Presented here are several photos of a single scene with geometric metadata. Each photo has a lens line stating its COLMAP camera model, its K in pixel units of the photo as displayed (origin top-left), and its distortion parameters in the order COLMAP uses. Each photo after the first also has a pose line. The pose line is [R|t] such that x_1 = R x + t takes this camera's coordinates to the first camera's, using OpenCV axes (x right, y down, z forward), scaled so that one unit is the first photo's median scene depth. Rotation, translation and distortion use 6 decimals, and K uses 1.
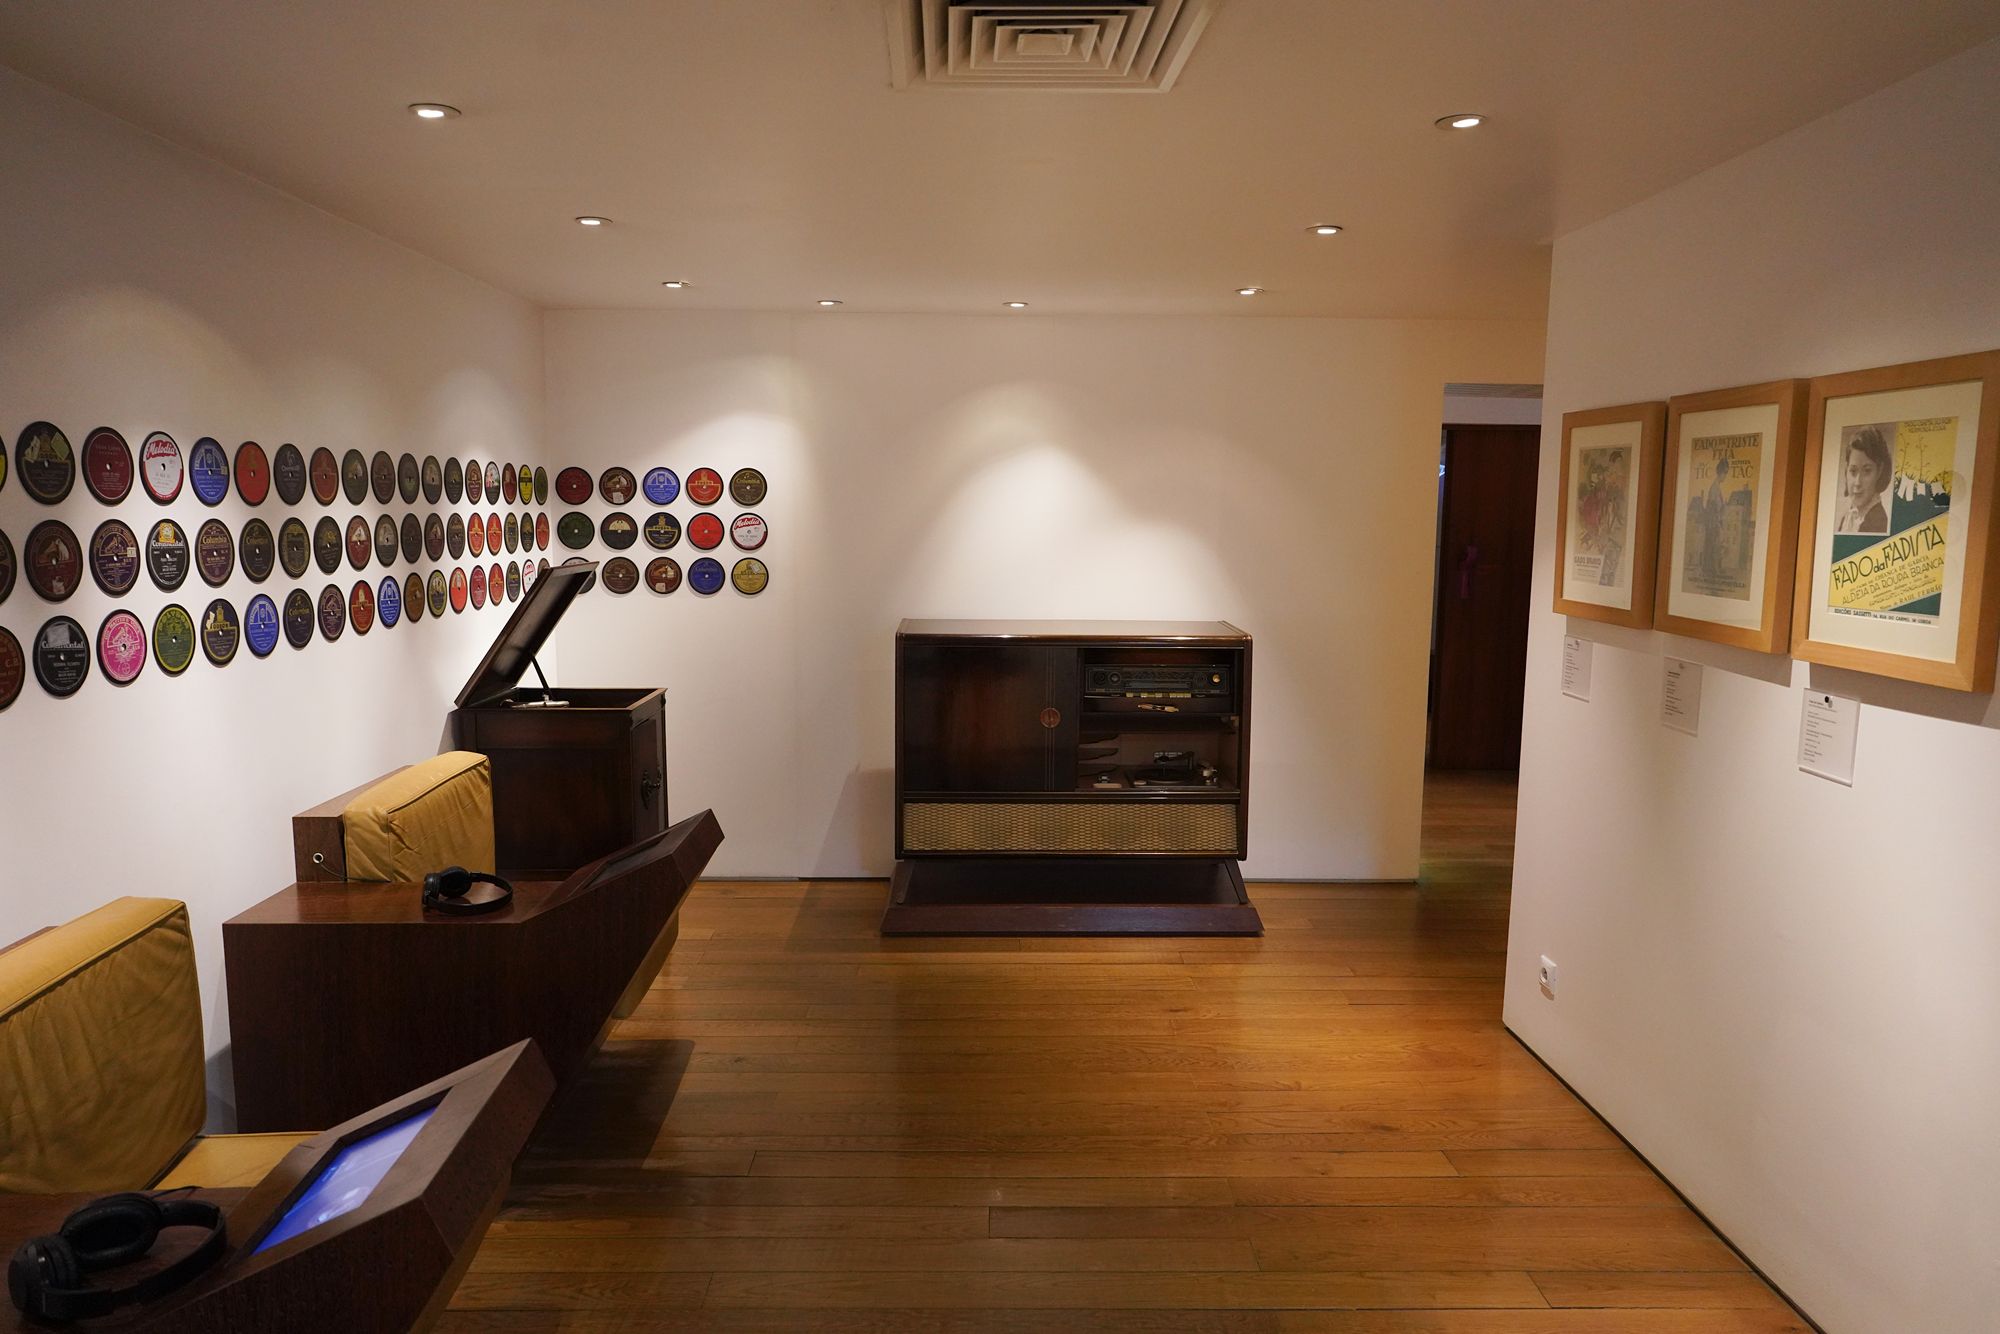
lens RADIAL K [[1304.7, 0, 998.6], [0, 1304.7, 667.8], [0, 0, 1]] dist [-0.015498, 0.022407]
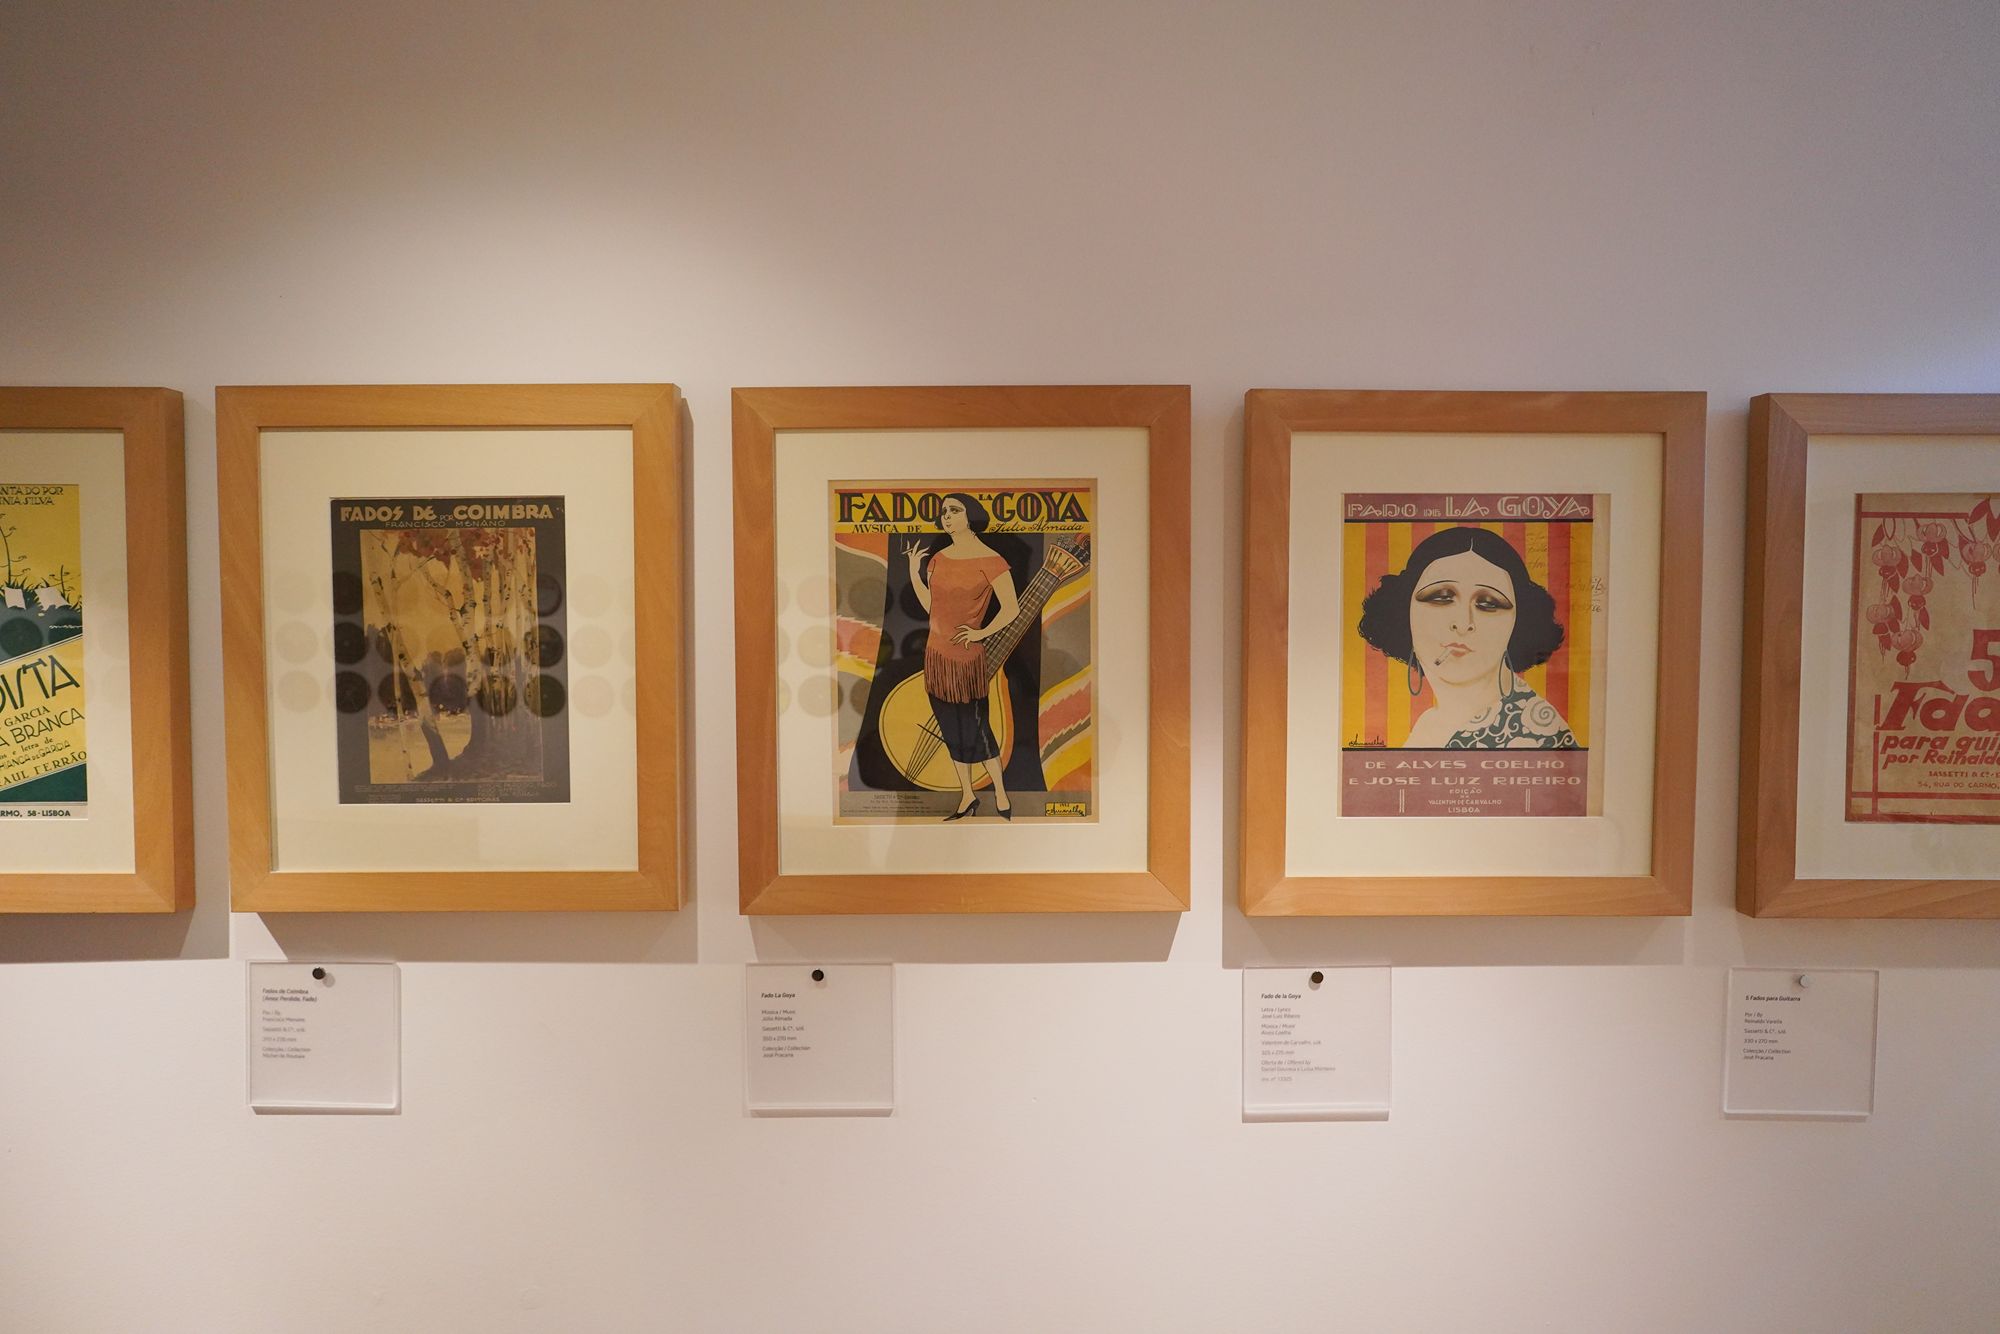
lens RADIAL K [[1634.4, 0, 999.9], [0, 1634.4, 668.7], [0, 0, 1]] dist [0.008341, 0.002400]
pose [[0.061752, -0.036173, 0.997436, -0.029443], [0.131689, 0.990902, 0.027783, -0.067002], [-0.989366, 0.129636, 0.065953, 0.509074]]
